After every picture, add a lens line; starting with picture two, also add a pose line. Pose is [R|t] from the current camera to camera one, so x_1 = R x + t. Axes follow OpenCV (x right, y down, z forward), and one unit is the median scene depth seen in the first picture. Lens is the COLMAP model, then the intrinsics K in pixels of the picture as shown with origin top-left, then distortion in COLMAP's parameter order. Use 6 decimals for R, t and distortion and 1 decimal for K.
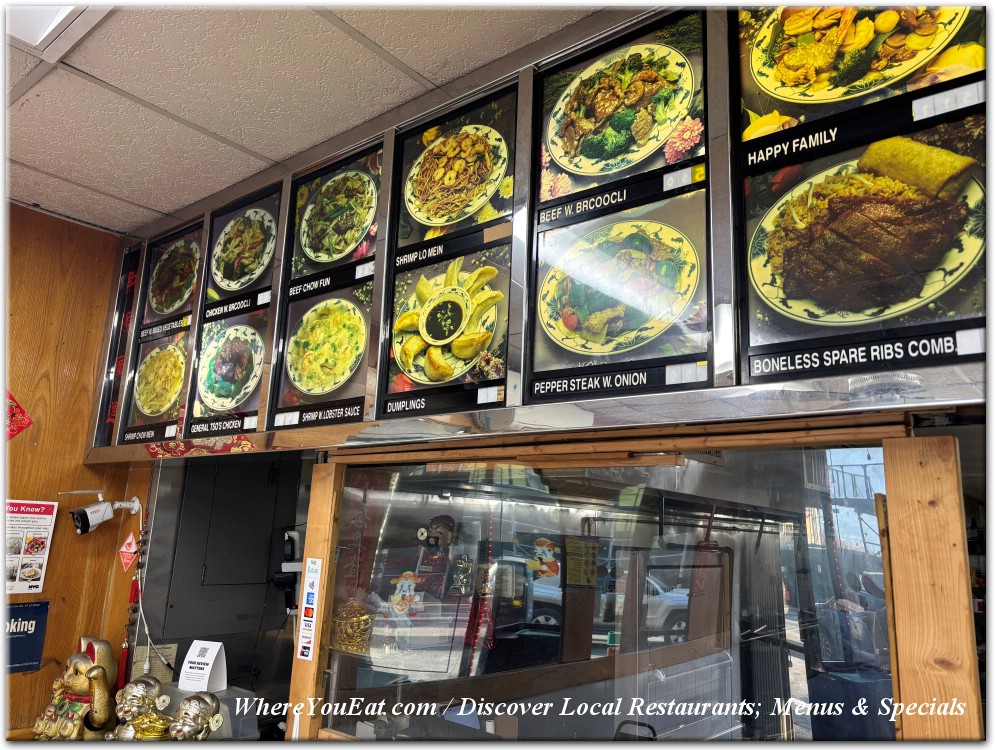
lens RADIAL K [[743.3, 0, 494.8], [0, 743.3, 378.0], [0, 0, 1]] dist [0.020823, -0.018698]
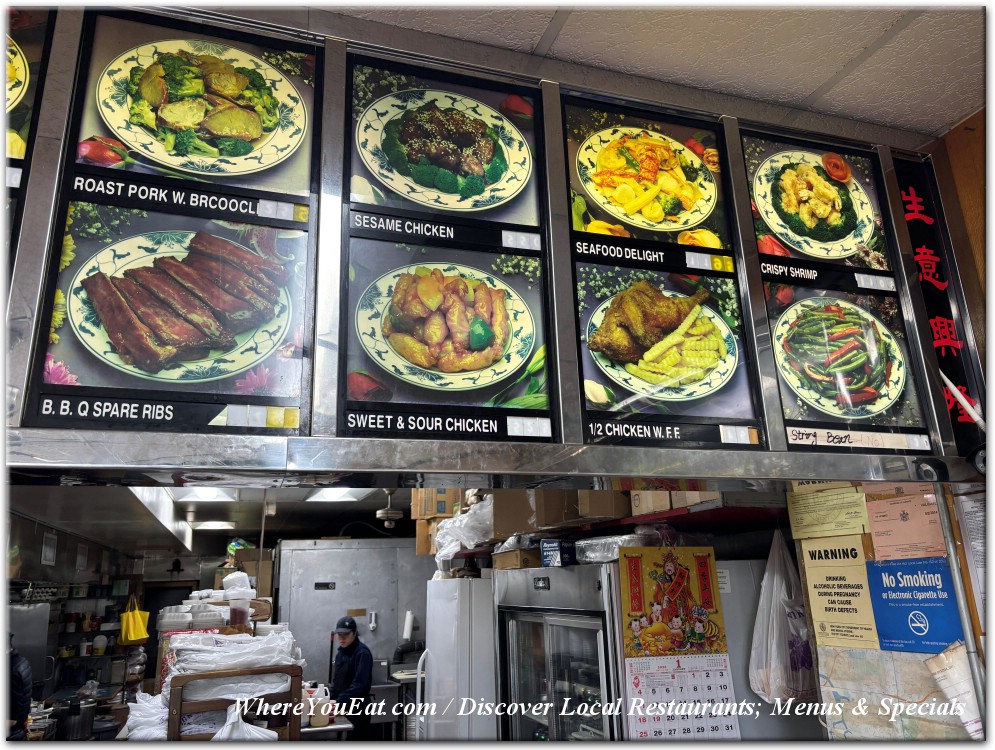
lens RADIAL K [[743.3, 0, 497.4], [0, 743.3, 378.3], [0, 0, 1]] dist [0.020823, -0.018698]
pose [[0.551006, 0.191539, 0.812223, -0.776059], [-0.118371, 0.981401, -0.151133, 0.258578], [-0.826064, -0.012868, 0.563430, 0.572360]]
